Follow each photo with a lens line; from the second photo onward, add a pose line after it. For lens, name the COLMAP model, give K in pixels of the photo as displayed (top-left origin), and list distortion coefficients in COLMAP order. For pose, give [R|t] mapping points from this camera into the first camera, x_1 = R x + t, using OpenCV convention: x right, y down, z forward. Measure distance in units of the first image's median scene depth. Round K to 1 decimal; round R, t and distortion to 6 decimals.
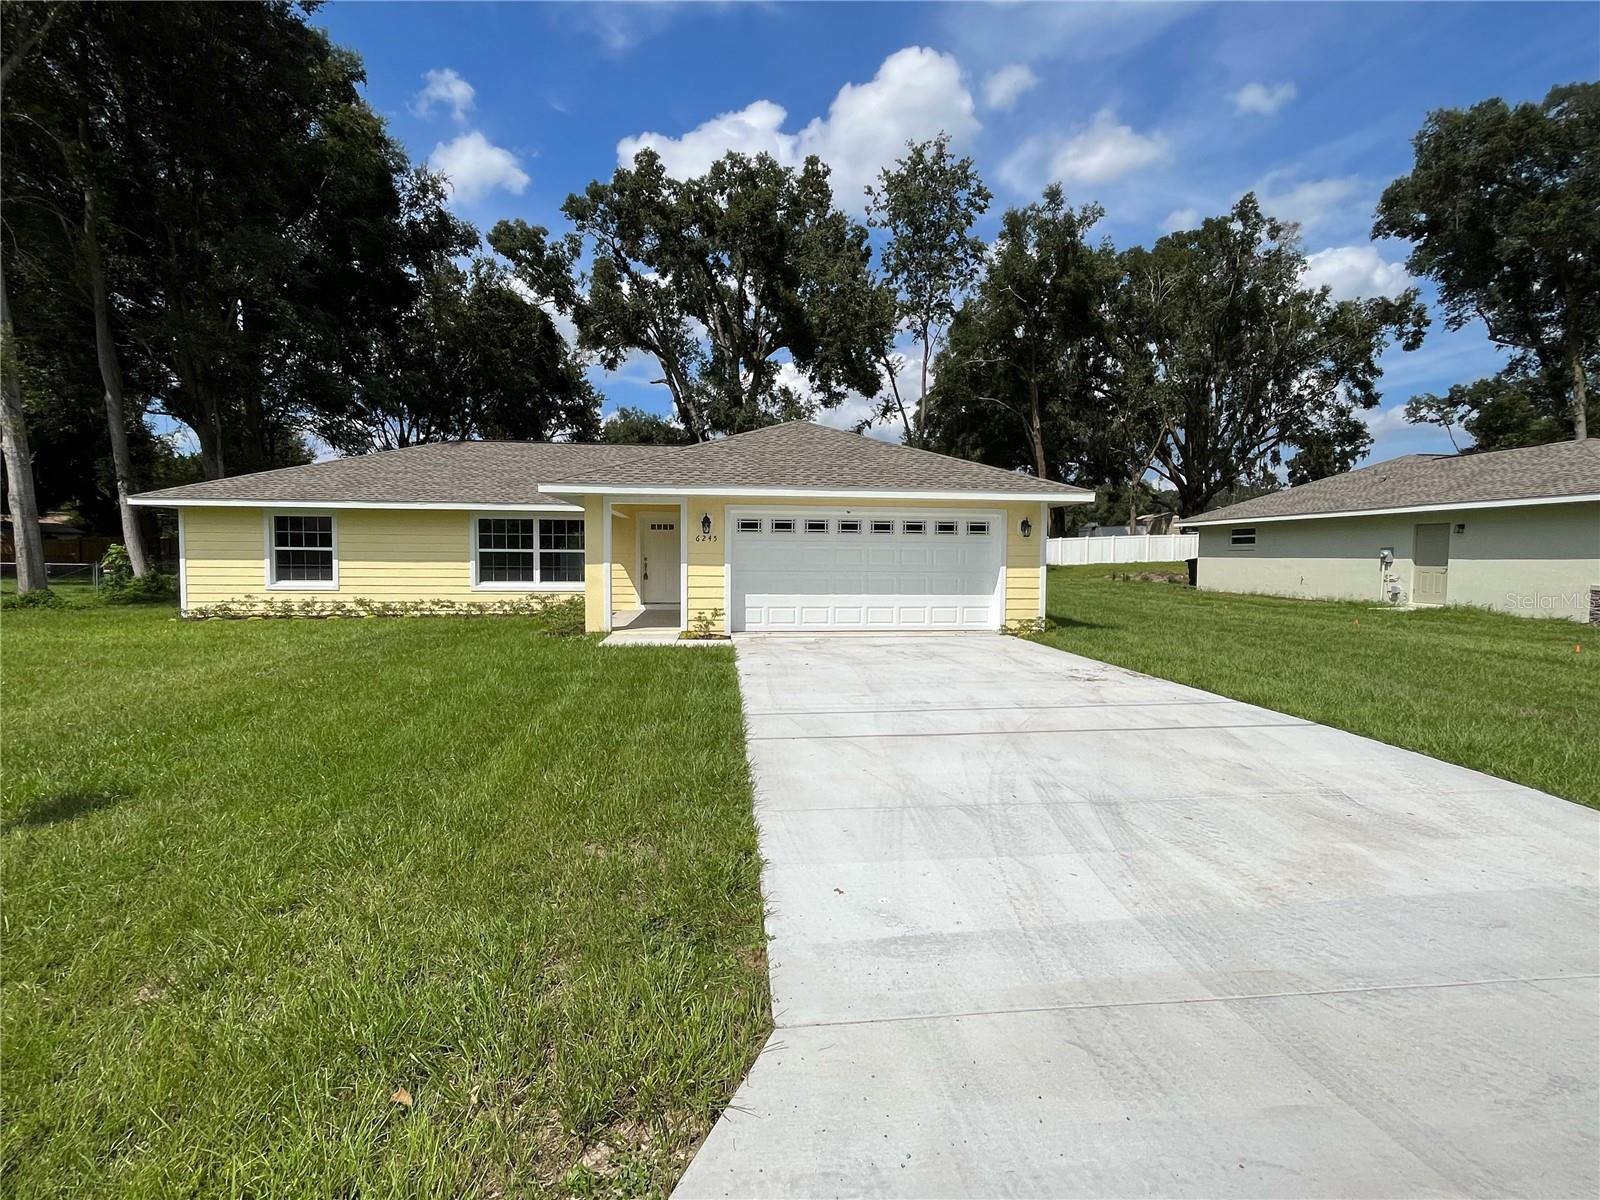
lens RADIAL K [[749.1, 0, 800.7], [0, 749.1, 596.8], [0, 0, 1]] dist [-0.002371, -0.000104]
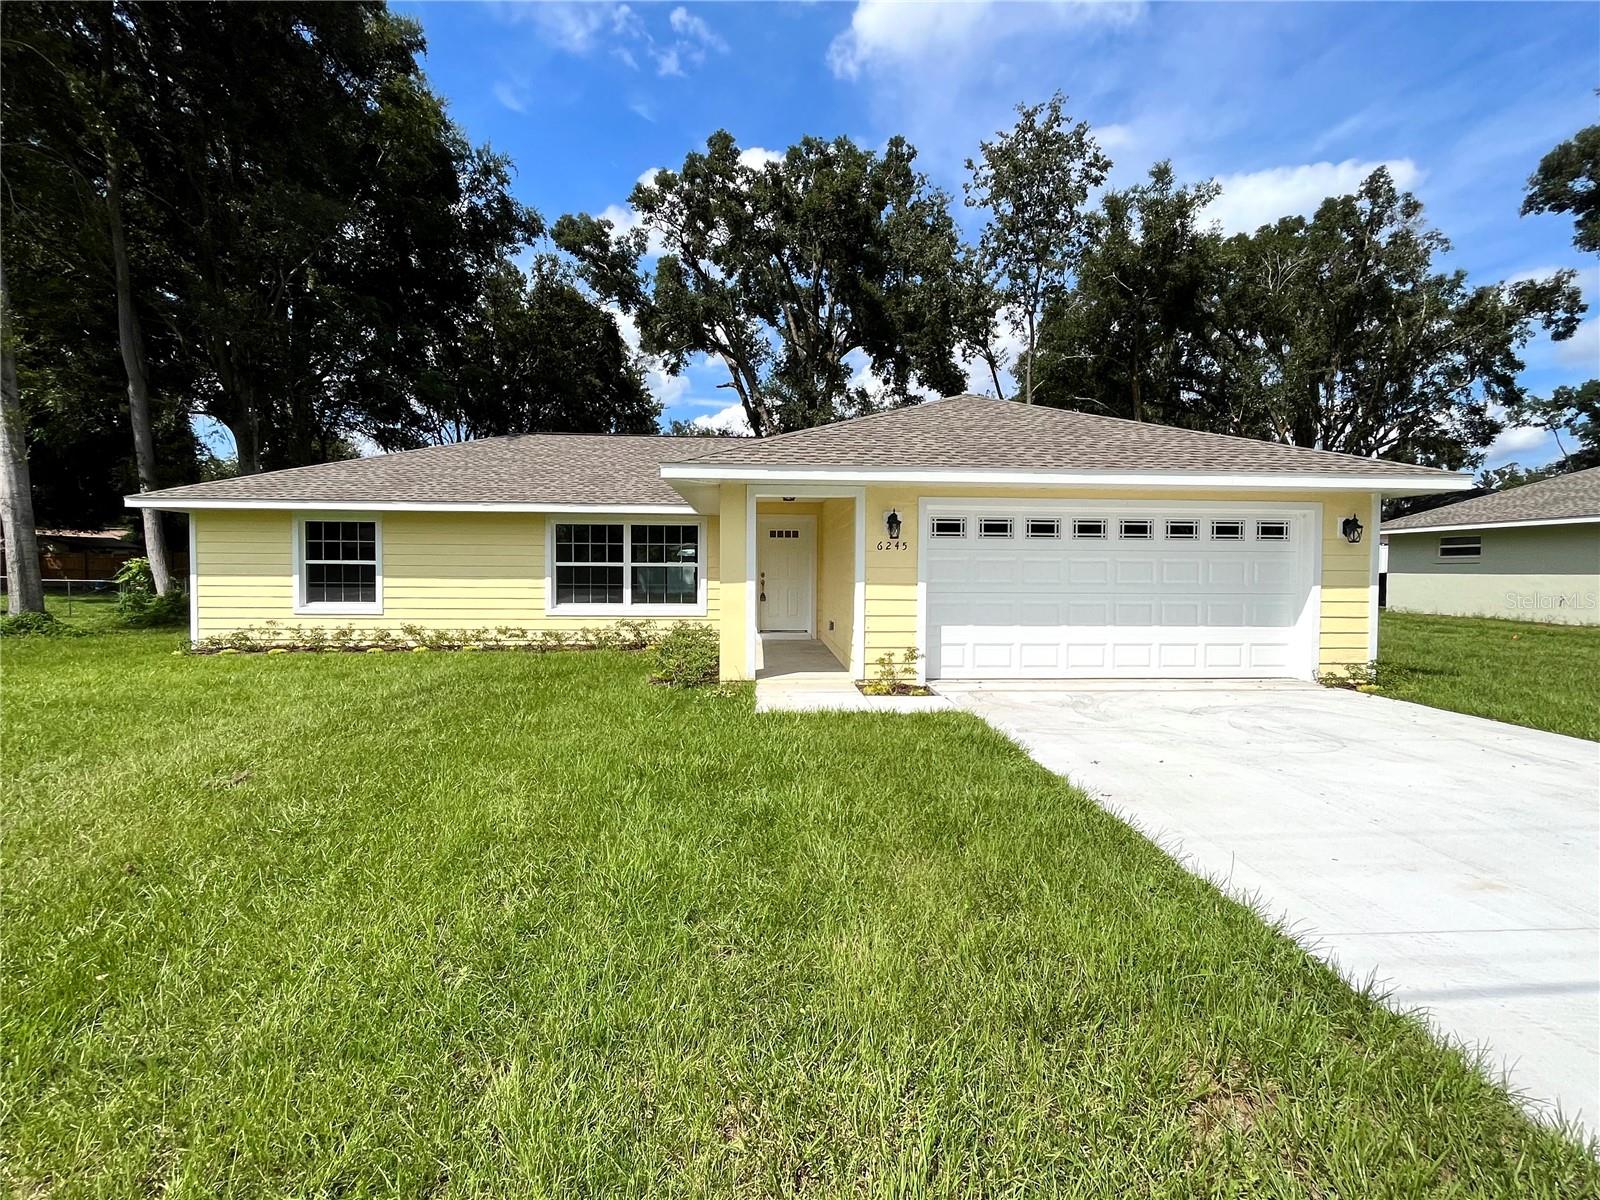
lens RADIAL K [[740.9, 0, 801.7], [0, 740.9, 594.5], [0, 0, 1]] dist [-0.001344, -0.000095]
pose [[0.998666, 0.000827, -0.051632, -0.062246], [-0.001975, 0.999752, -0.022178, -0.006204], [0.051601, 0.022250, 0.998420, 0.111387]]
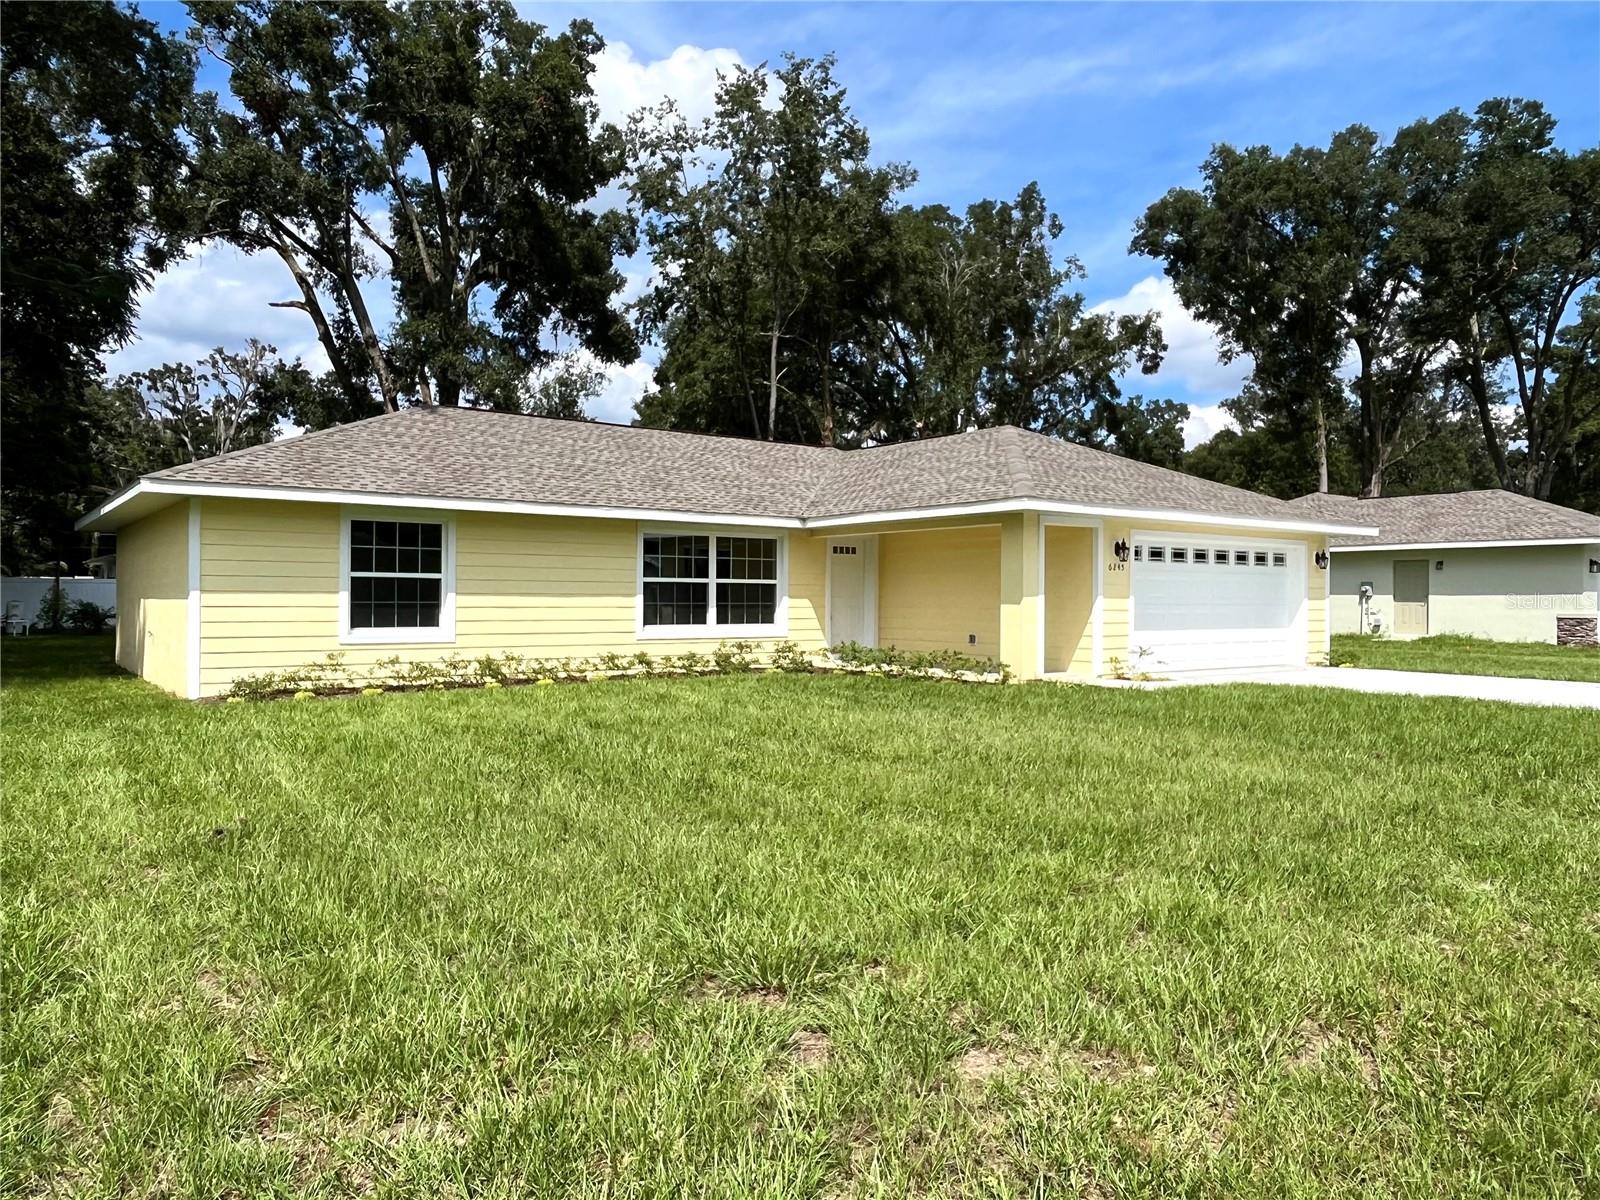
lens RADIAL K [[1127.1, 0, 804.5], [0, 1127.1, 595.2], [0, 0, 1]] dist [0.000832, -0.003302]
pose [[0.861505, -0.001011, 0.507748, -0.393921], [0.028202, 0.998550, -0.045863, 0.001545], [-0.506965, 0.053831, 0.860284, 0.021725]]
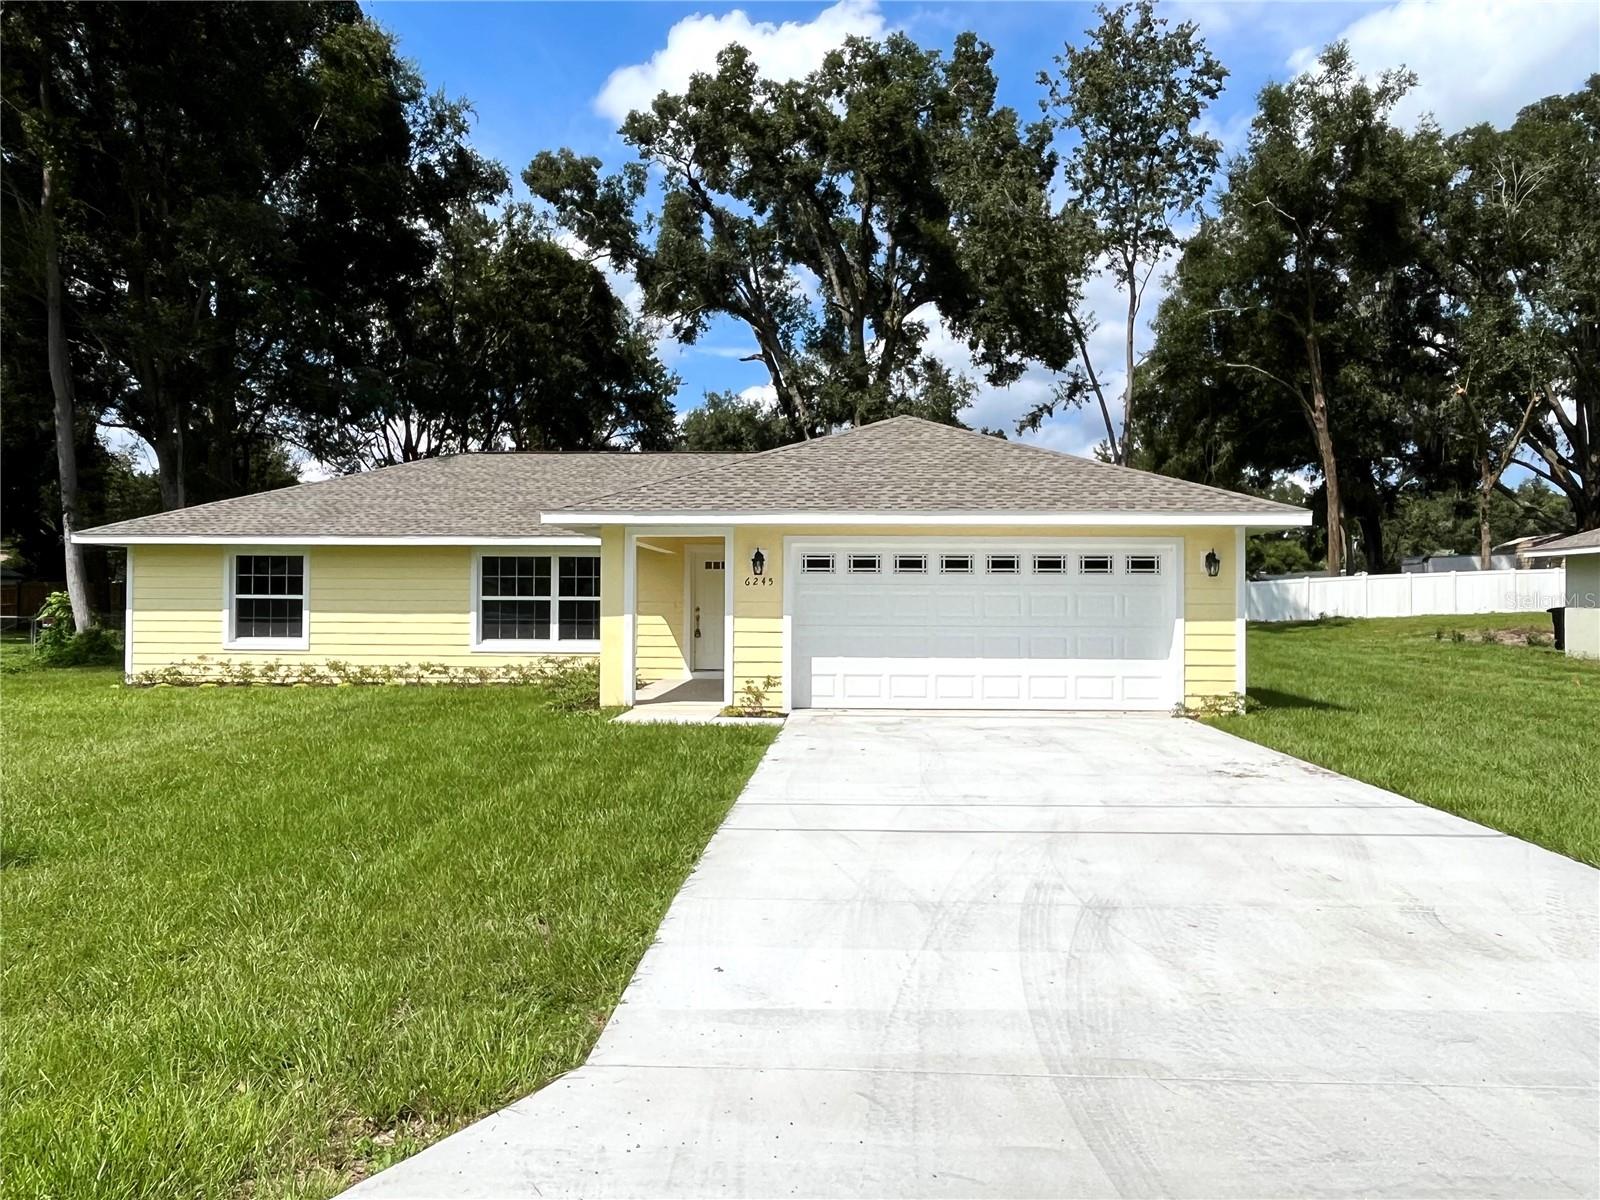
lens RADIAL K [[1127.1, 0, 804.5], [0, 1127.1, 595.2], [0, 0, 1]] dist [0.000832, -0.003302]
pose [[0.987691, -0.003686, -0.156375, 0.033471], [-0.006087, 0.998059, -0.061969, 0.001692], [0.156300, 0.062159, 0.985752, -0.034004]]
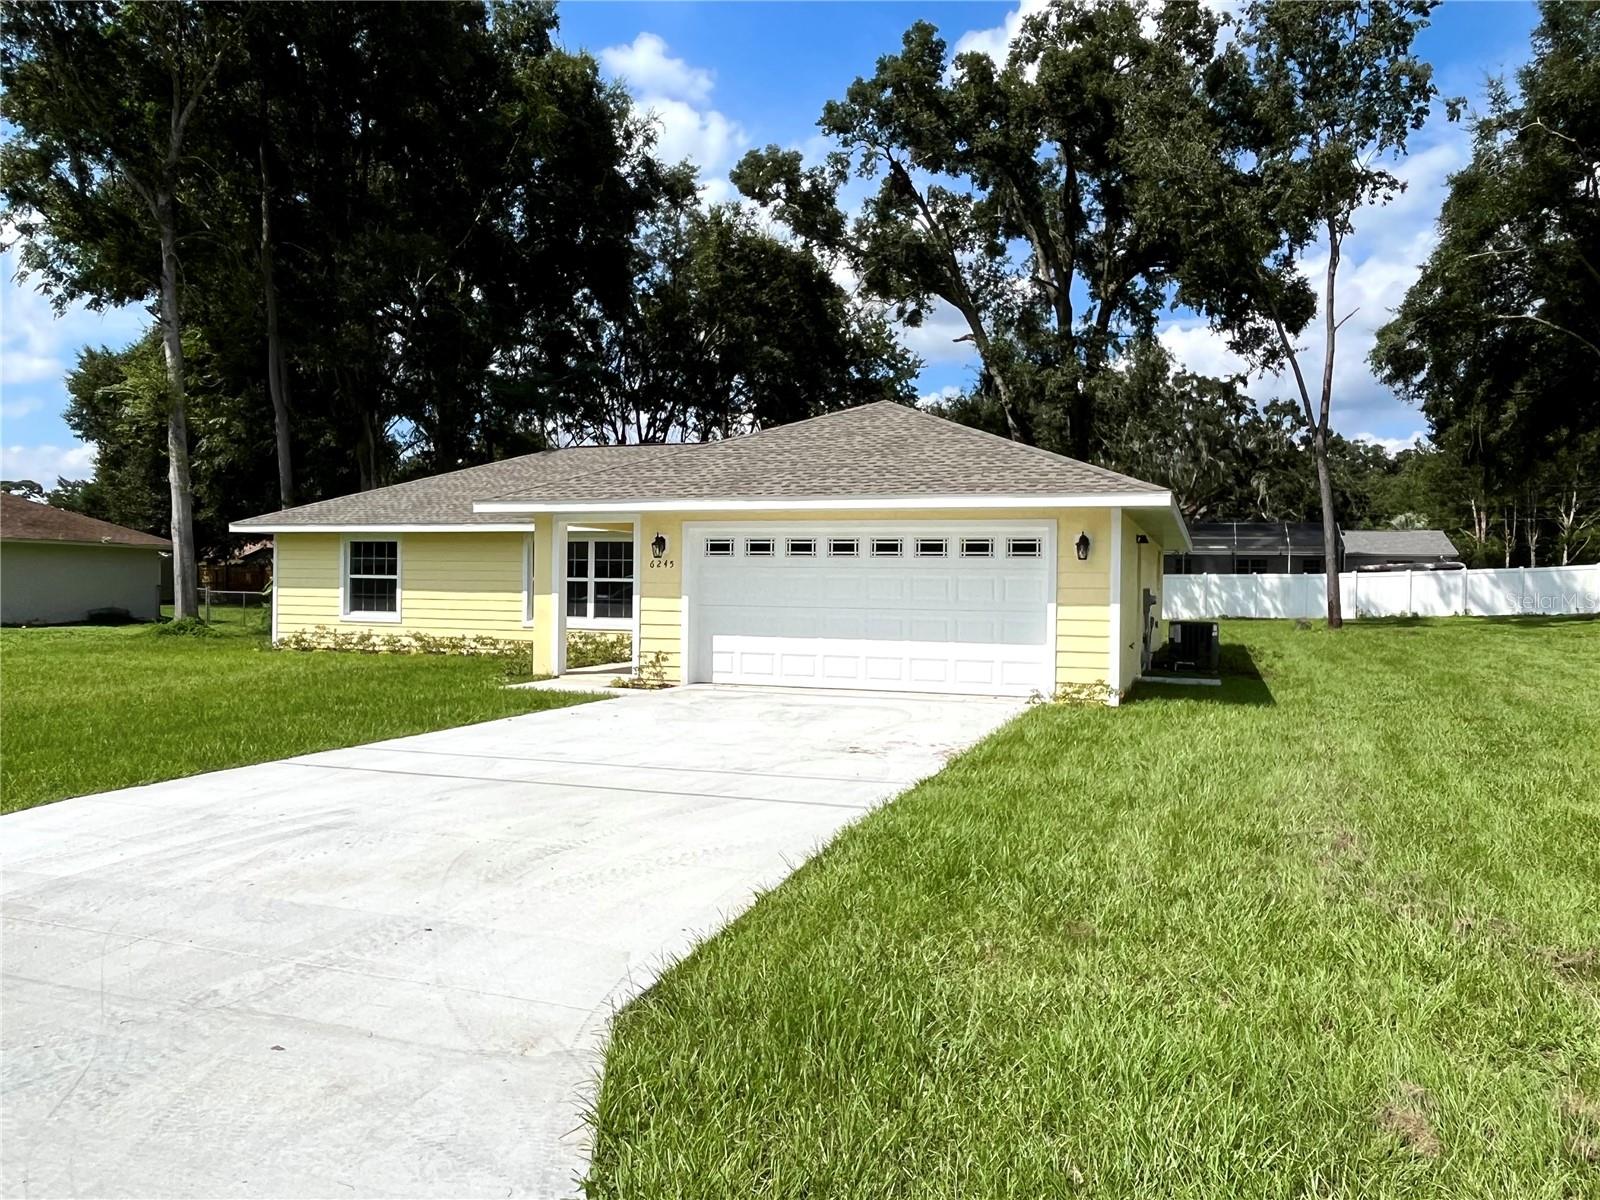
lens RADIAL K [[1152.0, 0, 800.0], [0, 1152.0, 600.0], [0, 0, 1]] dist [0.000890, -0.002875]
pose [[0.897728, 0.010282, -0.440430, 0.196891], [-0.030908, 0.998734, -0.039684, 0.001767], [0.439464, 0.049238, 0.896910, -0.014075]]
